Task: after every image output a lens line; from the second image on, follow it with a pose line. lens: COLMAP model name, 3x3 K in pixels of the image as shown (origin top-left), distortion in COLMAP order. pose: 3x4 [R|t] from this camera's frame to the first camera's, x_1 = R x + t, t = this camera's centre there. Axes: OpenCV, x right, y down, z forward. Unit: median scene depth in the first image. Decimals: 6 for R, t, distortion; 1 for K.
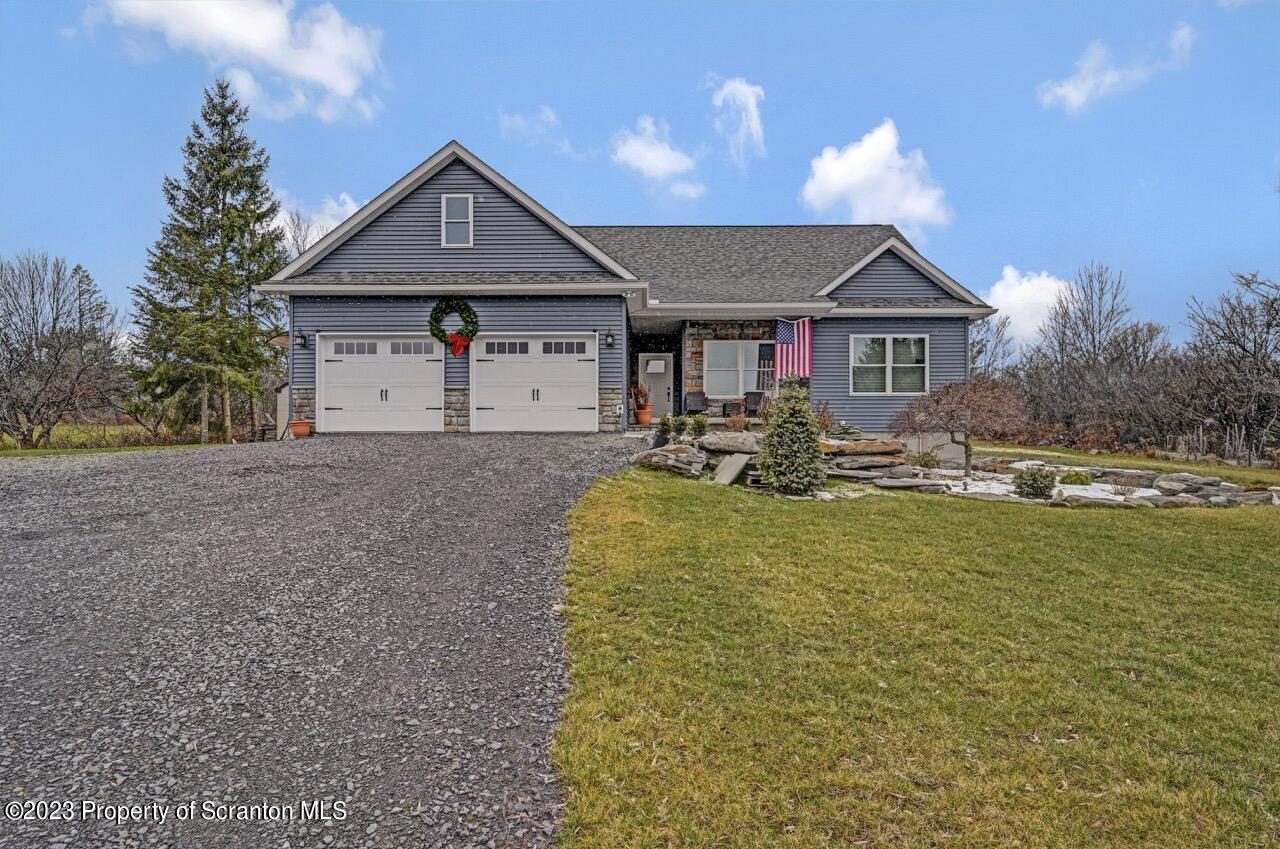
lens RADIAL K [[646.5, 0, 640.0], [0, 646.5, 424.5], [0, 0, 1]] dist [-0.000783, -0.000017]
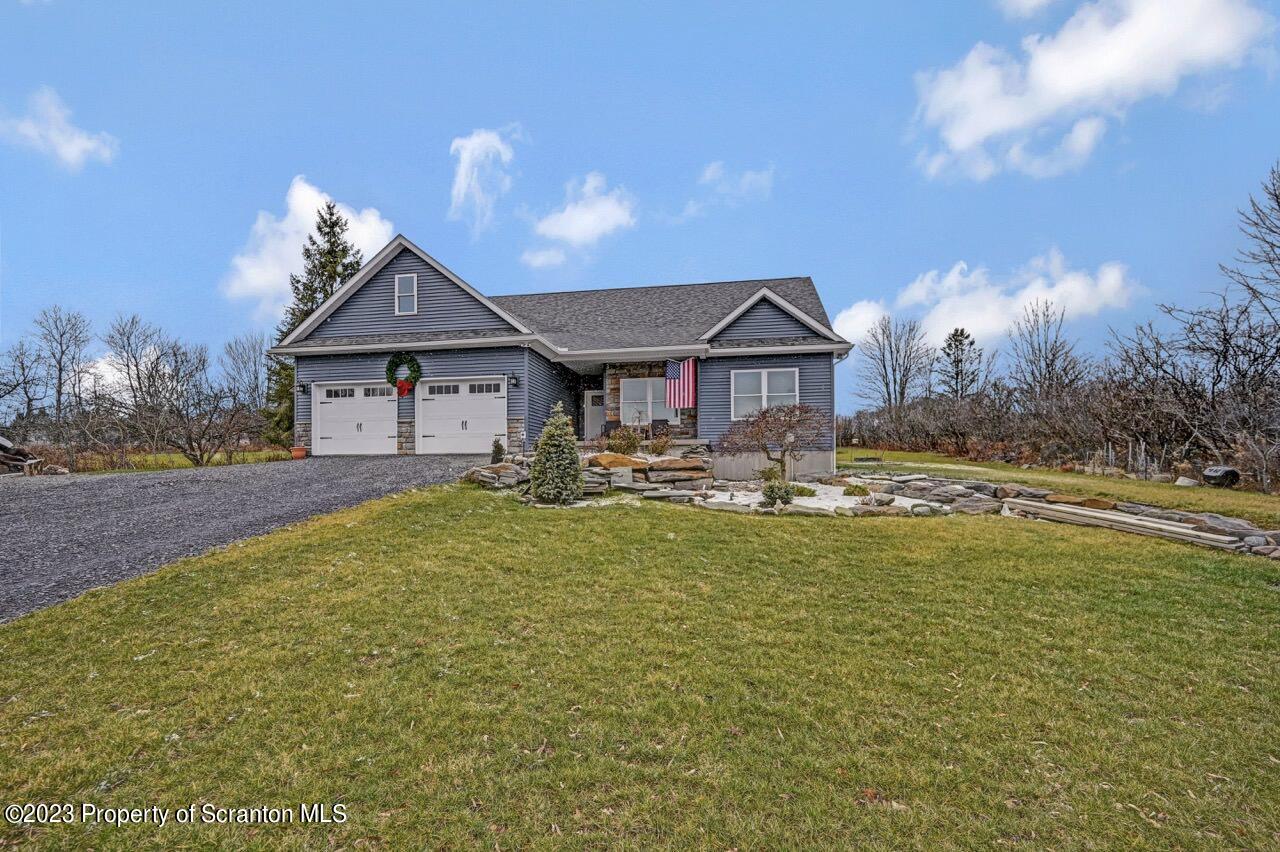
lens RADIAL K [[512.0, 0, 640.8], [0, 512.0, 438.5], [0, 0, 1]] dist [0.000283, -0.000213]
pose [[0.988761, -0.013930, -0.148857, 0.339242], [0.011377, 0.999773, -0.017989, 0.003266], [0.149074, 0.016094, 0.988695, 0.040281]]
